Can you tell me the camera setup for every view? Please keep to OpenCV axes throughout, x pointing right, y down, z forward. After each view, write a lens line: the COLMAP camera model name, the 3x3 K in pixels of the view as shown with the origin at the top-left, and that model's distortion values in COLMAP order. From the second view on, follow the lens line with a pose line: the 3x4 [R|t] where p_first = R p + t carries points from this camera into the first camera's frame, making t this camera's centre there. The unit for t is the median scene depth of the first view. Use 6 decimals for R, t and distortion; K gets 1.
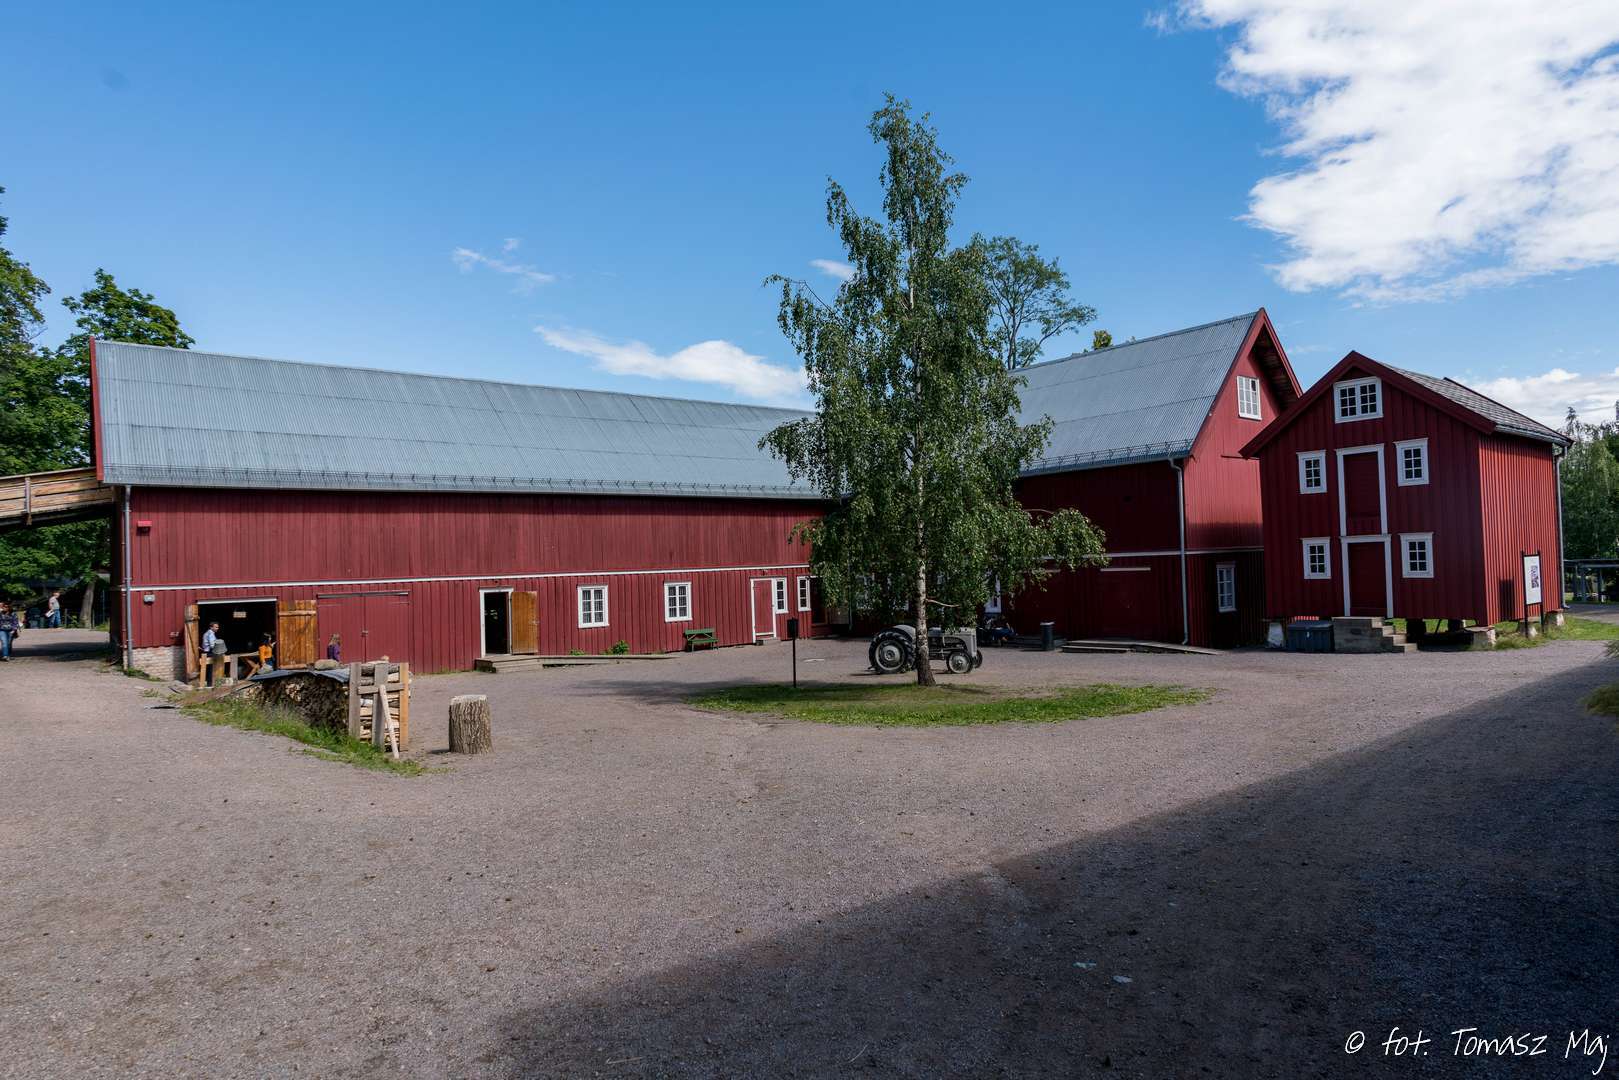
lens RADIAL K [[910.6, 0, 811.6], [0, 910.6, 544.7], [0, 0, 1]] dist [-0.039856, -0.002026]
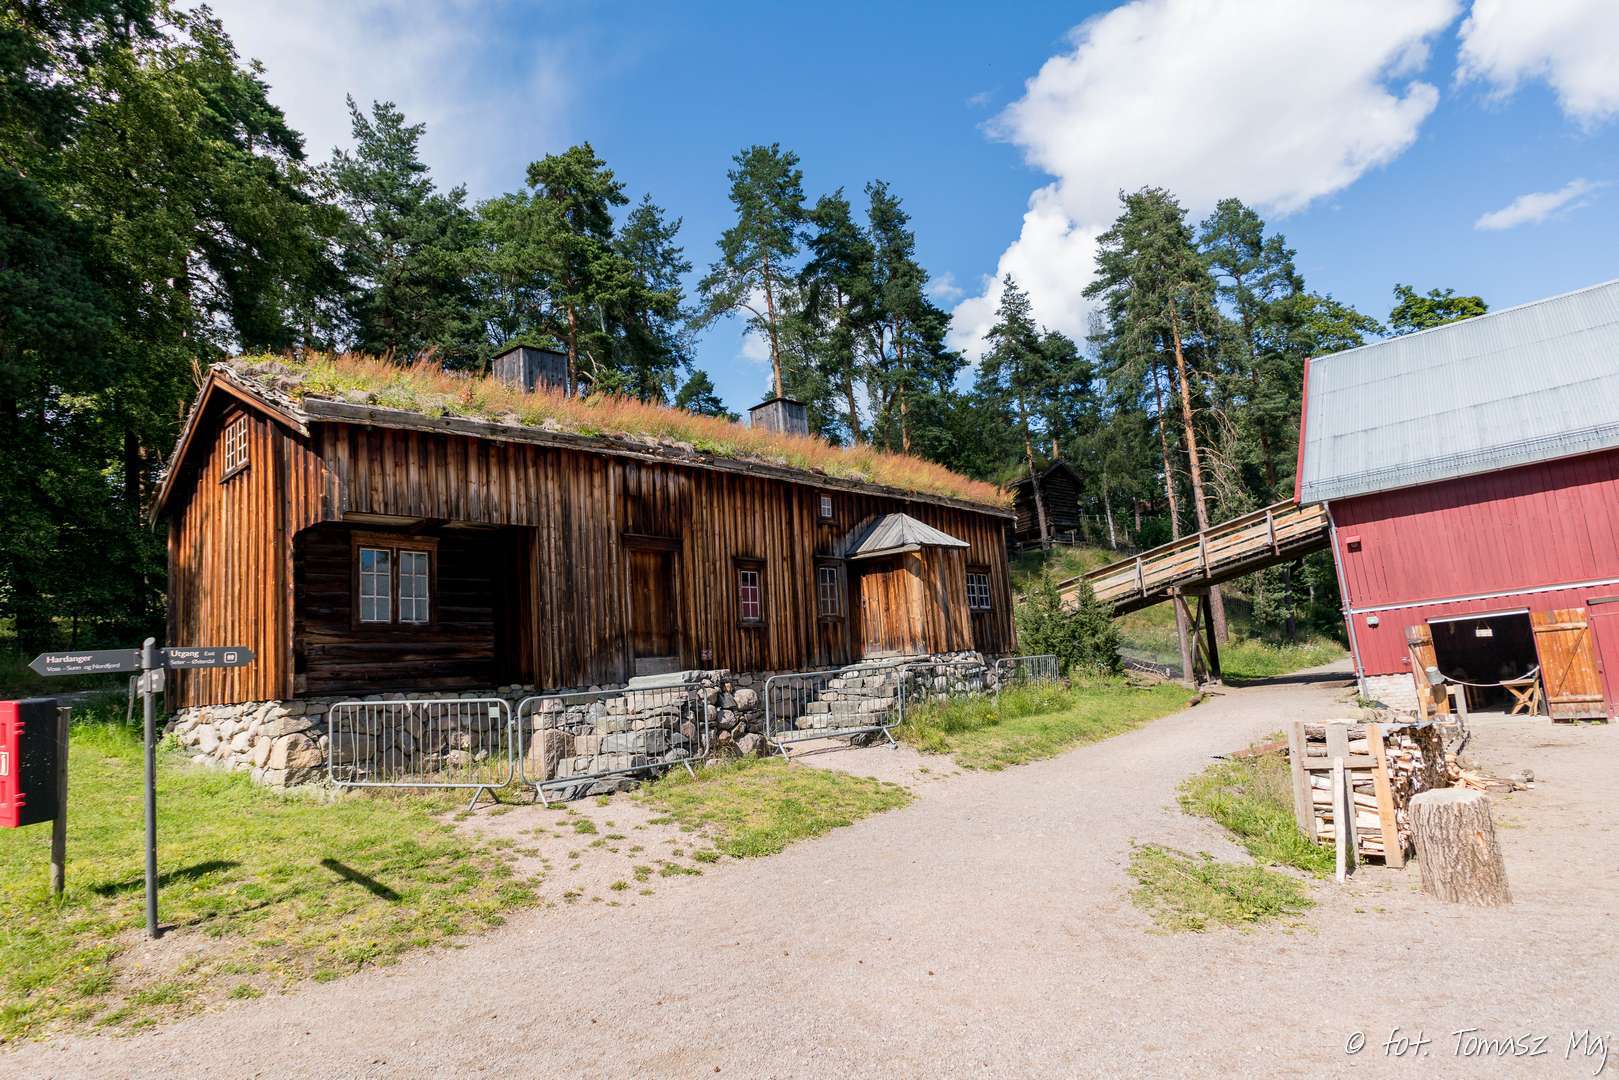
lens RADIAL K [[910.6, 0, 810.7], [0, 910.6, 539.9], [0, 0, 1]] dist [-0.039856, -0.002026]
pose [[0.158833, -0.135295, -0.977991, 0.059493], [0.119753, 0.985893, -0.116939, 0.017543], [0.980016, -0.098543, 0.172794, 0.291703]]
